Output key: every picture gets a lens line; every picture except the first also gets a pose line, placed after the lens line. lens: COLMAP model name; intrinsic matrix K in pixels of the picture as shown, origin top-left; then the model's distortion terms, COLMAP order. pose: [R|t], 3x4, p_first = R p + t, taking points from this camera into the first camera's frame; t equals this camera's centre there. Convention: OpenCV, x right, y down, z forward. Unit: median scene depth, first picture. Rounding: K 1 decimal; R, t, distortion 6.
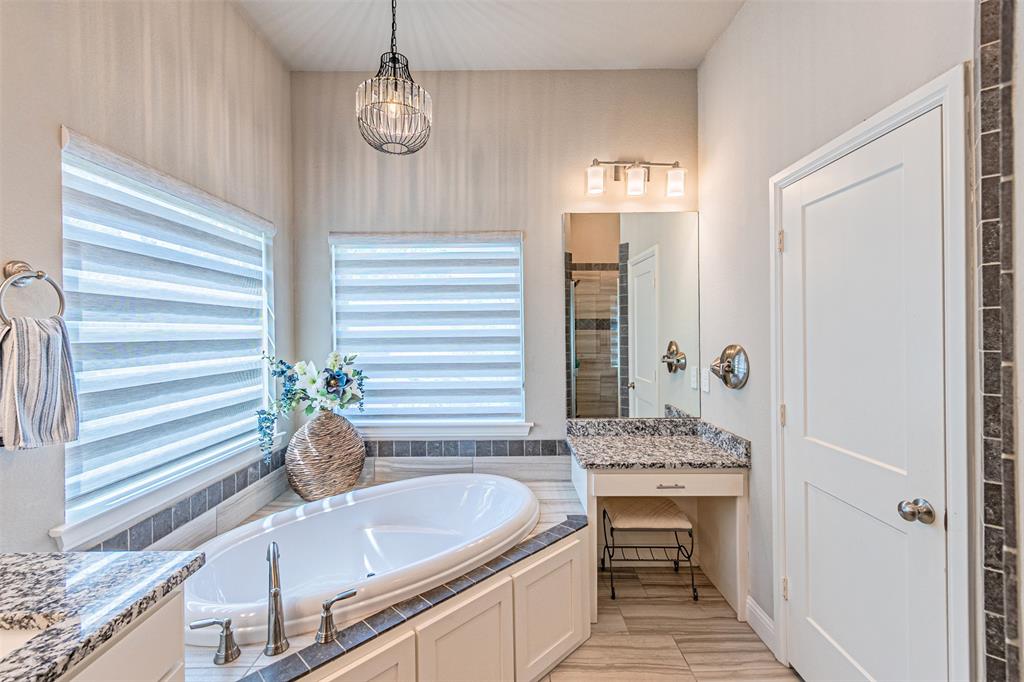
lens RADIAL K [[451.6, 0, 509.8], [0, 451.6, 336.1], [0, 0, 1]] dist [0.003029, 0.000662]
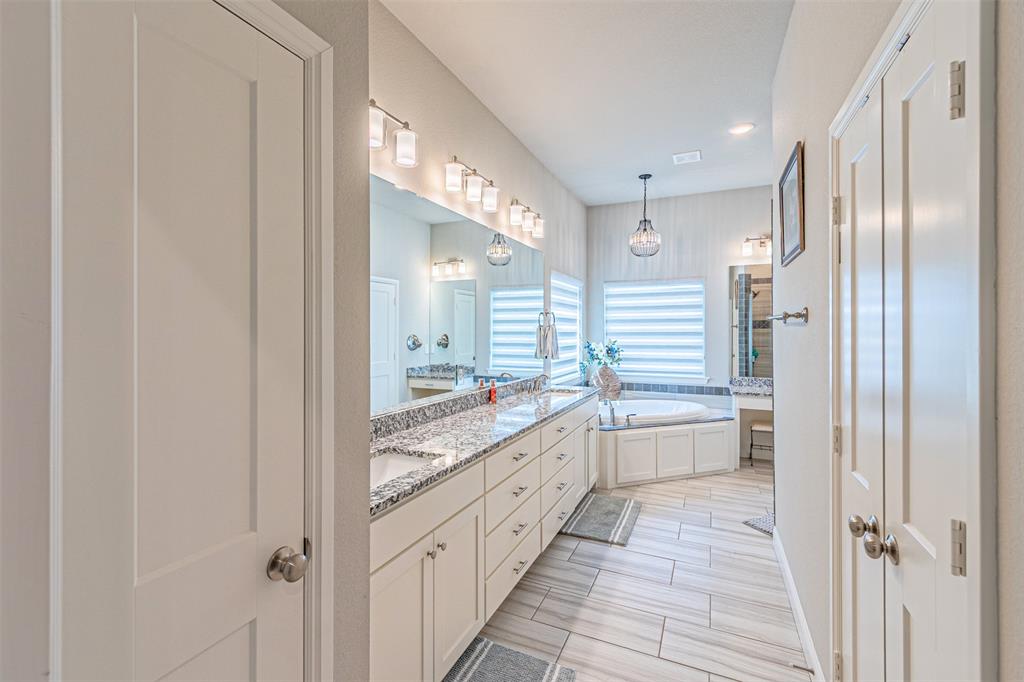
lens RADIAL K [[451.6, 0, 506.8], [0, 451.6, 336.7], [0, 0, 1]] dist [0.003029, 0.000662]
pose [[0.910375, 0.011305, -0.413630, 0.059743], [-0.009172, 0.999932, 0.007144, 0.014493], [0.413683, -0.002710, 0.910417, -1.095178]]
